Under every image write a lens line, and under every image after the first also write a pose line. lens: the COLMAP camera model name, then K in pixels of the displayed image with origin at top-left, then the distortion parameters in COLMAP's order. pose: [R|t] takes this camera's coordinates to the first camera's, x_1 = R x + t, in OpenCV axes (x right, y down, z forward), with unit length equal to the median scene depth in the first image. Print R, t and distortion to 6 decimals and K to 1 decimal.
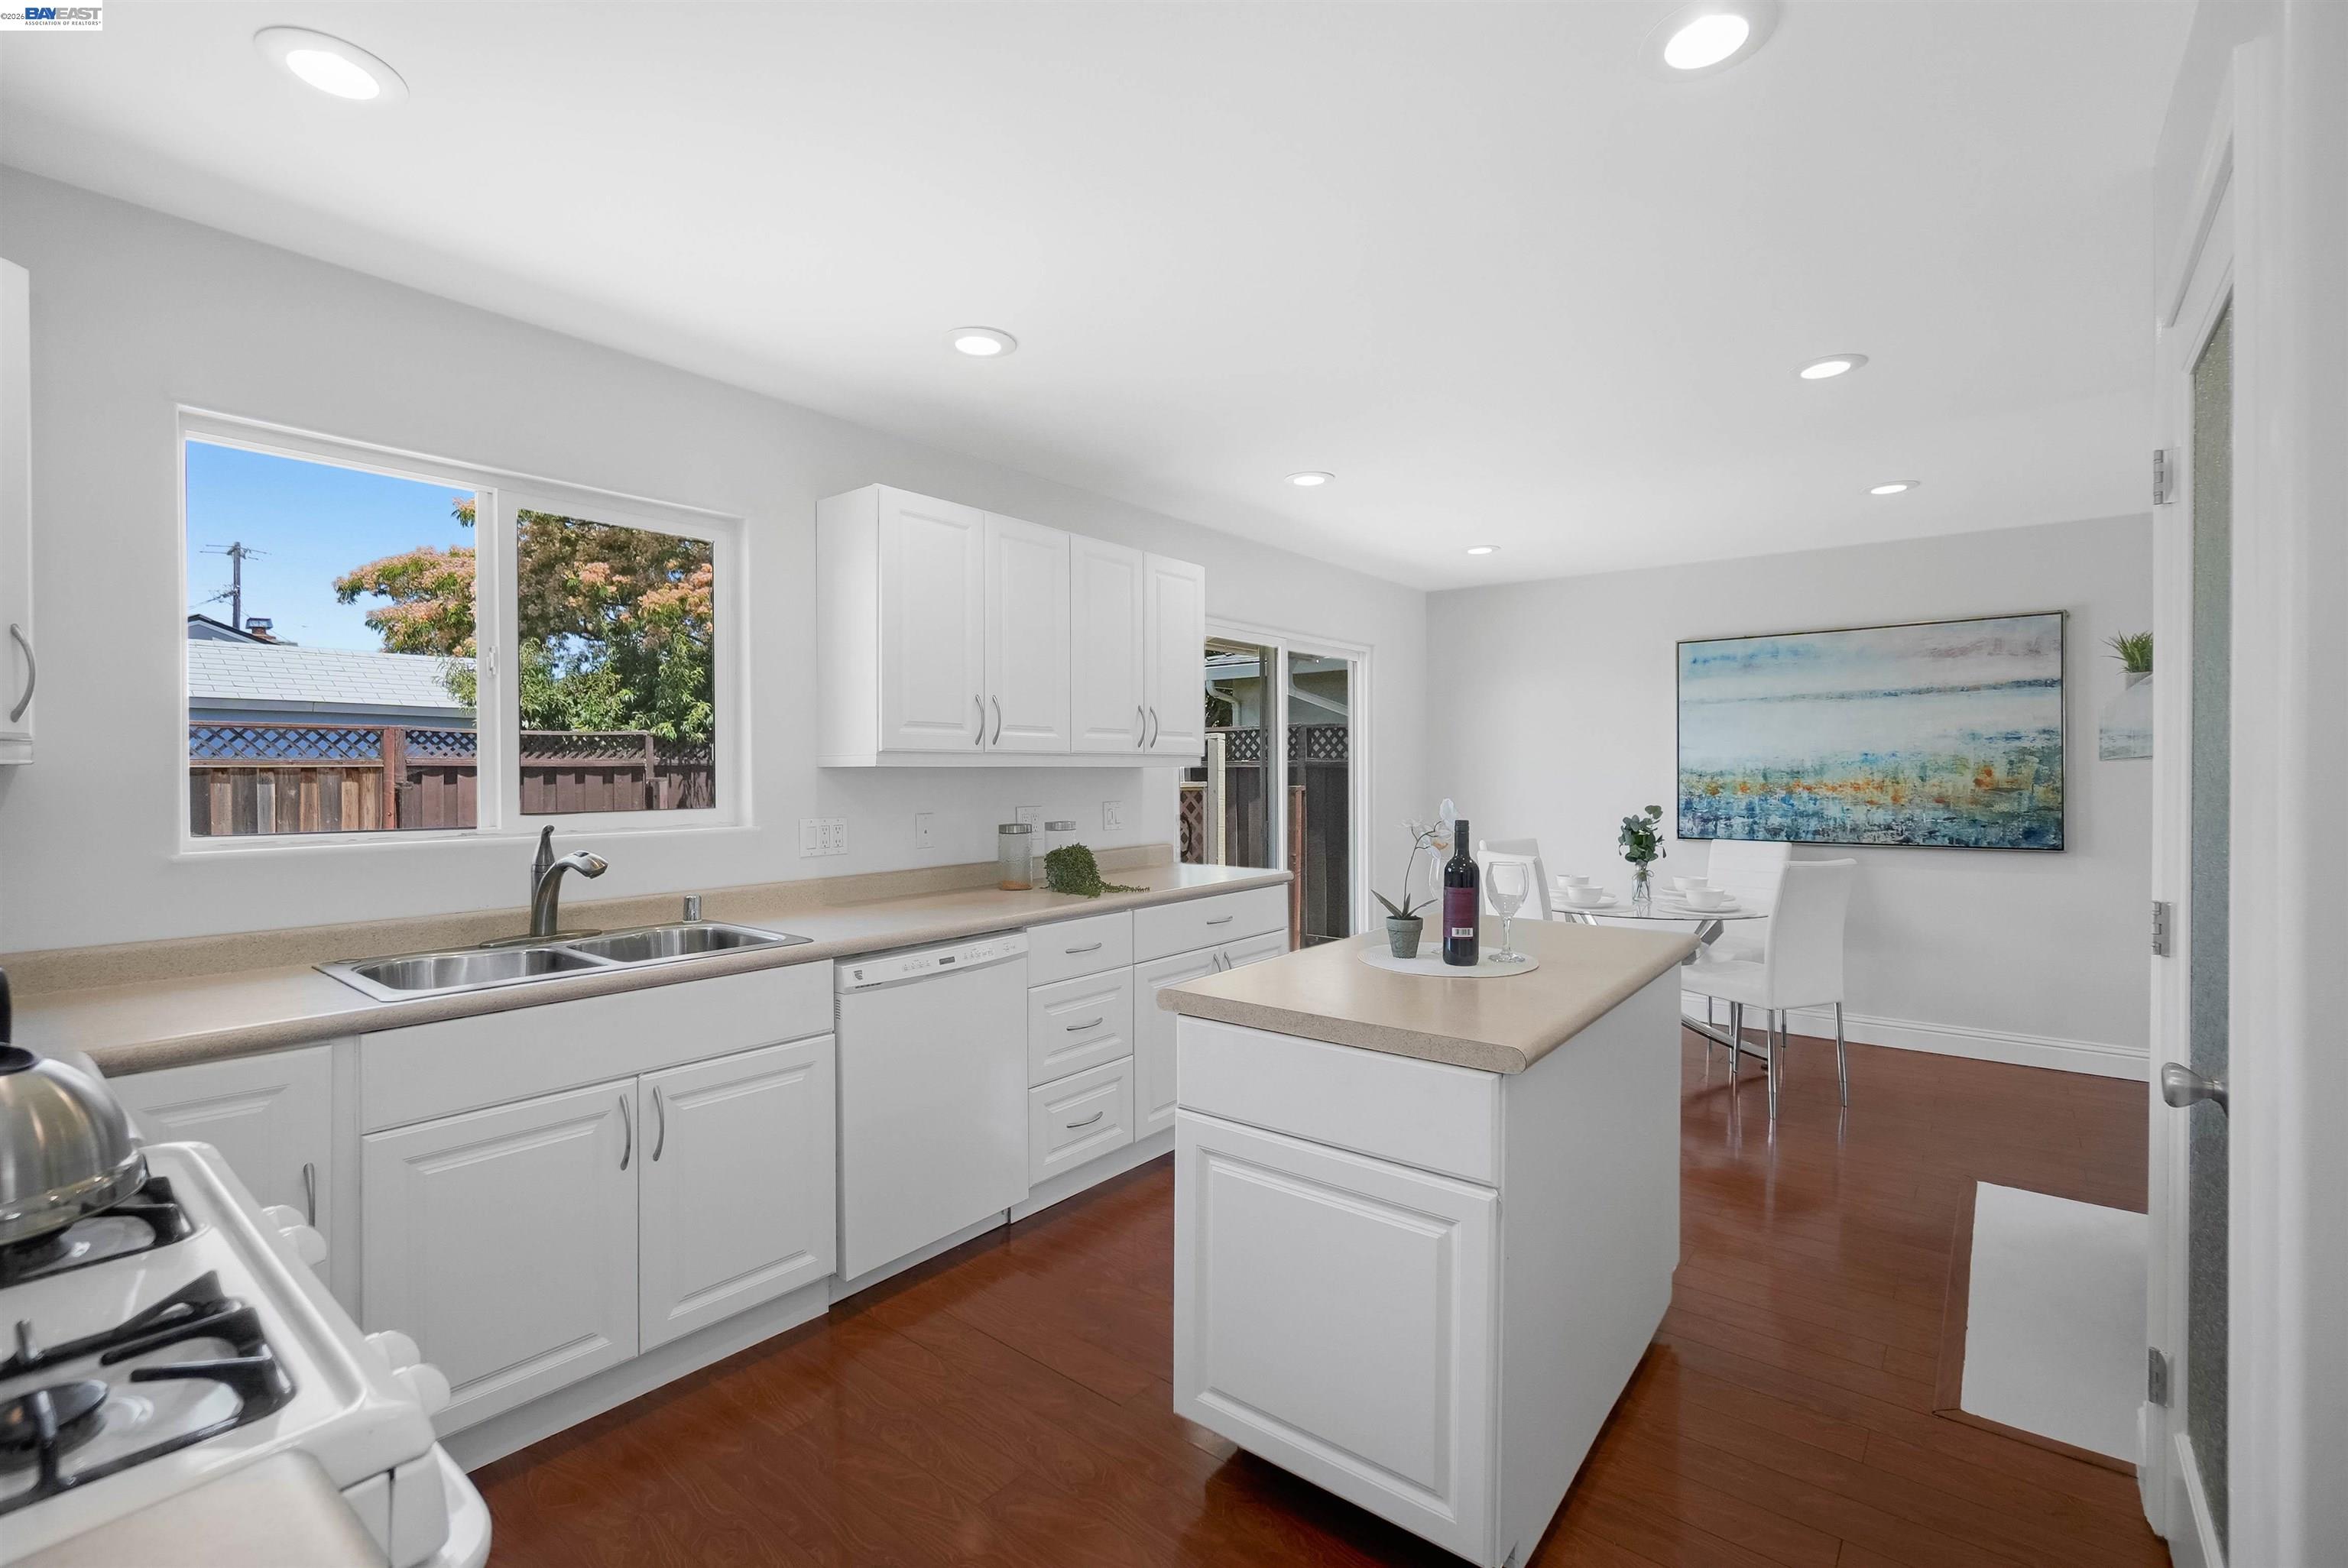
lens RADIAL K [[1022.6, 0, 1177.2], [0, 1022.6, 776.8], [0, 0, 1]] dist [-0.013711, -0.000141]
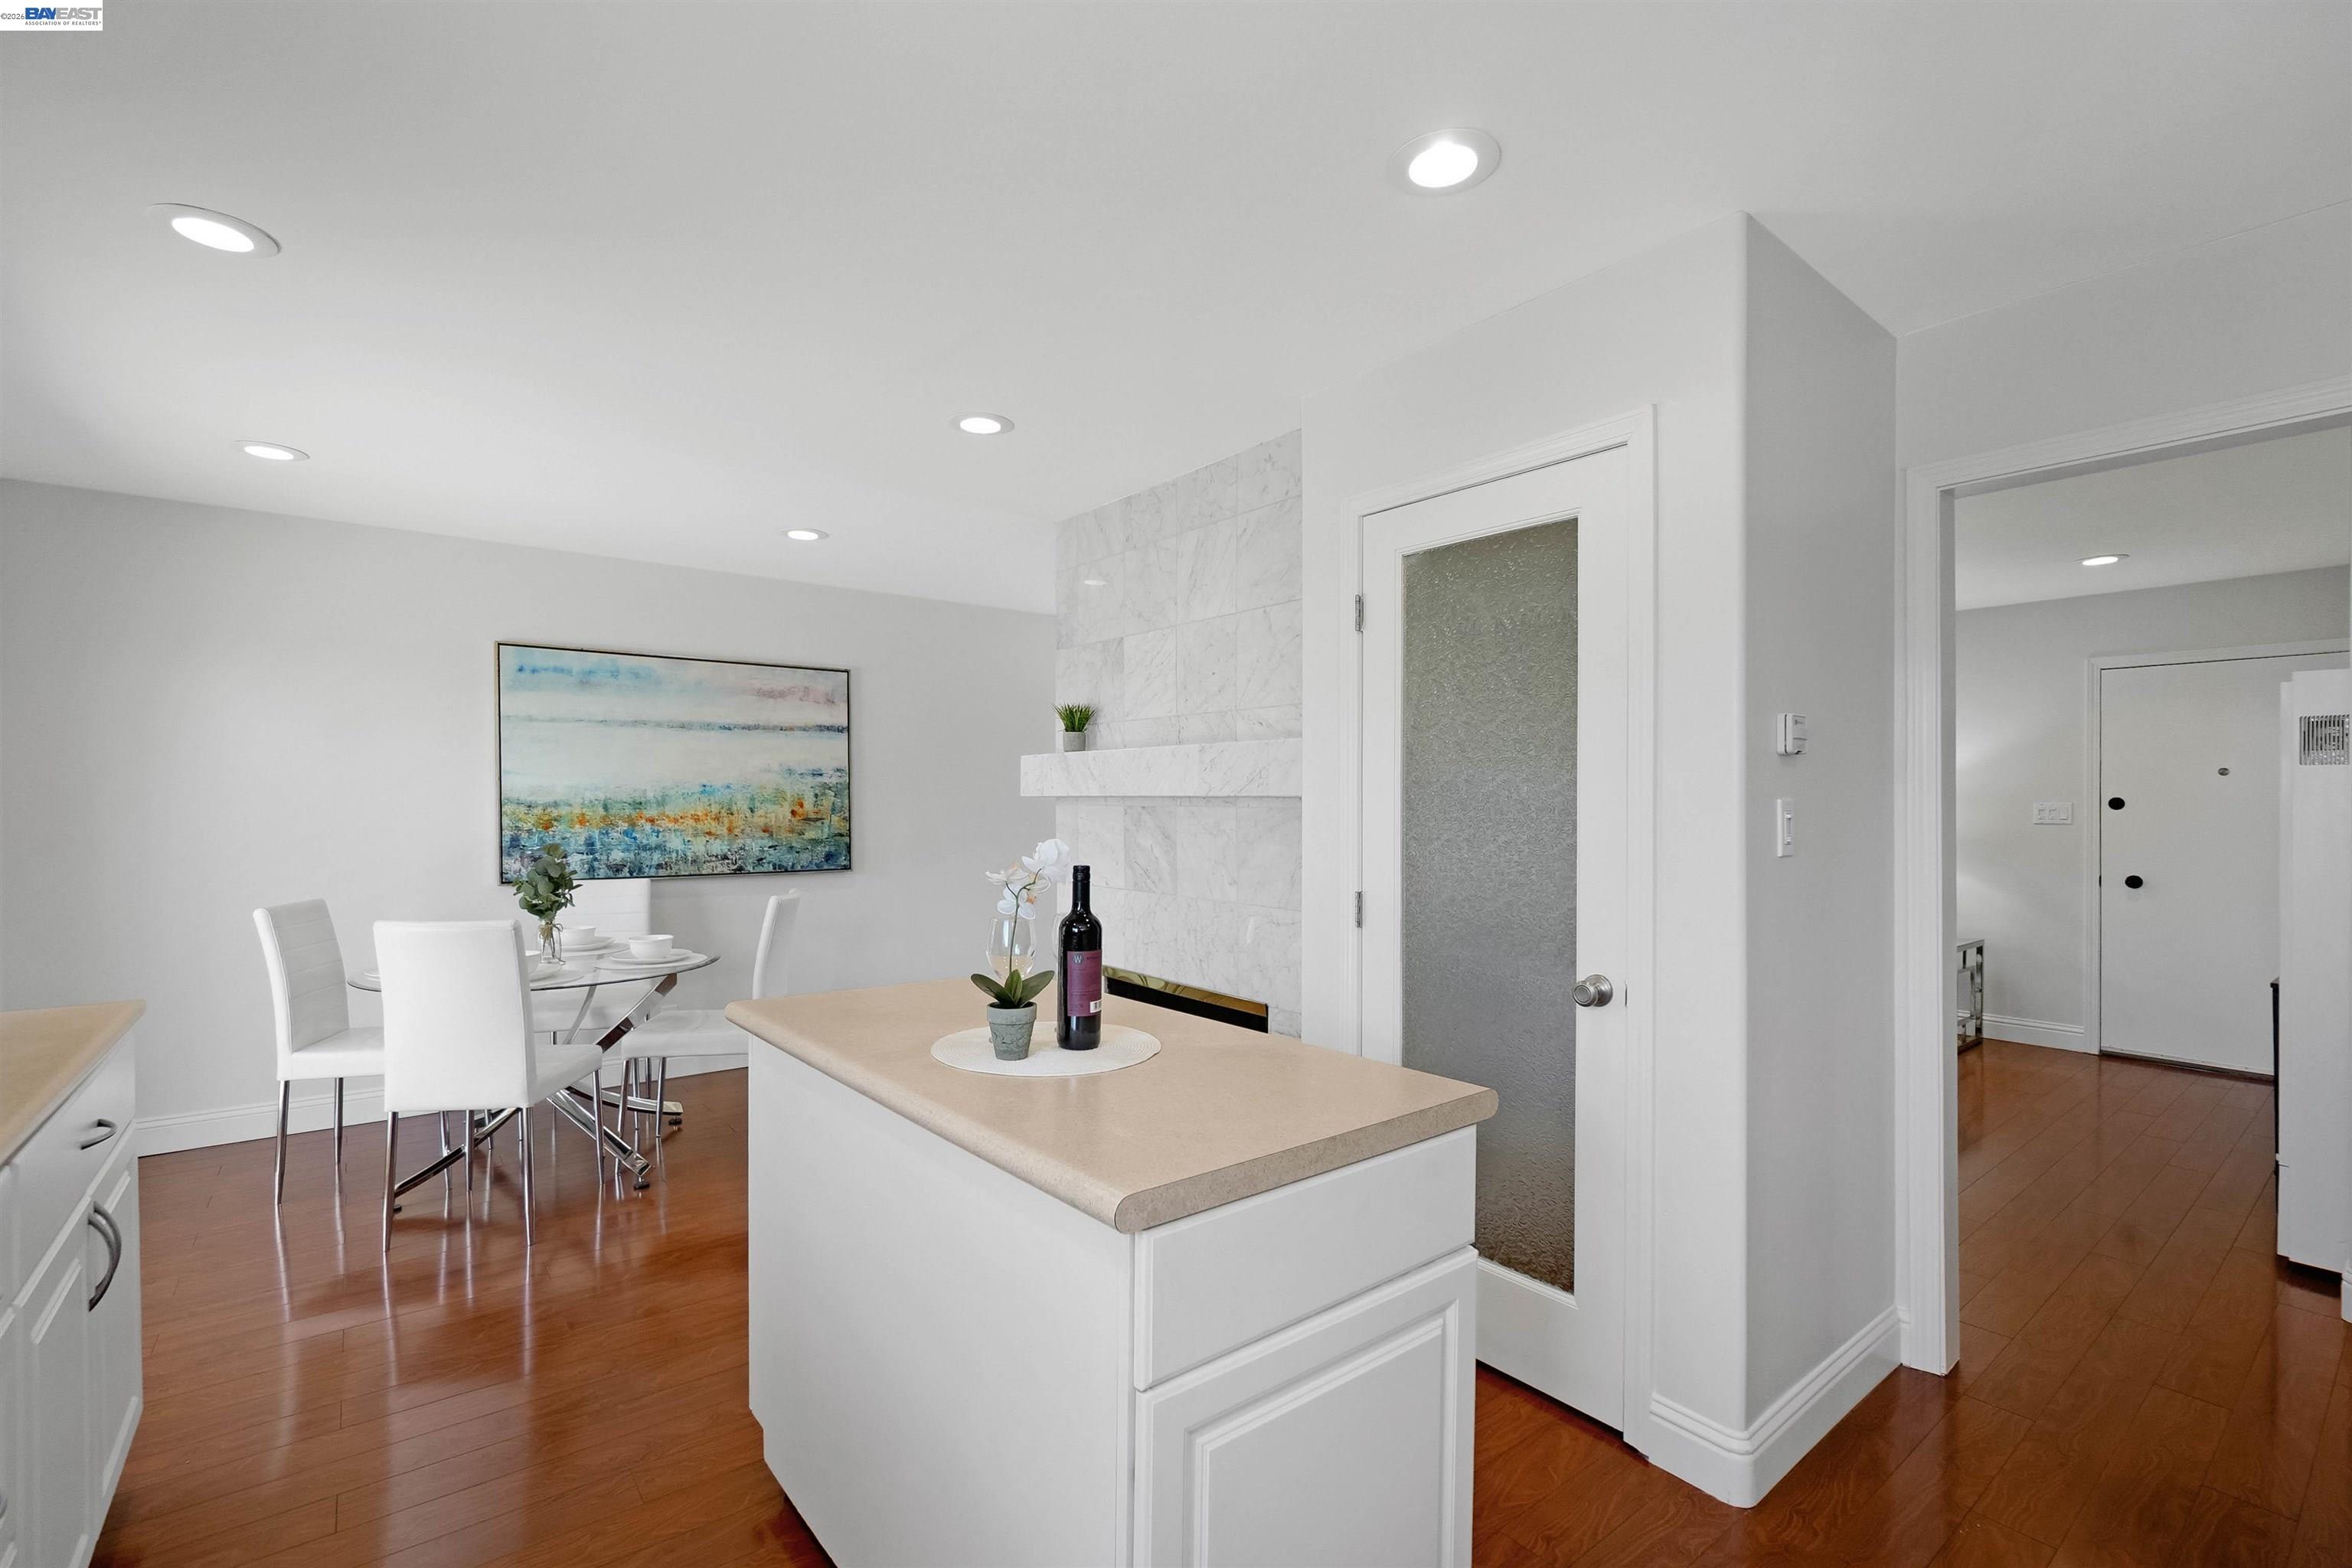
lens RADIAL K [[1023.8, 0, 1176.3], [0, 1023.8, 804.2], [0, 0, 1]] dist [-0.004862, -0.000067]
pose [[0.217618, 0.003527, 0.976028, -0.211601], [-0.001674, 0.999993, -0.003240, -0.001274], [-0.976033, -0.000929, 0.217622, 0.328311]]
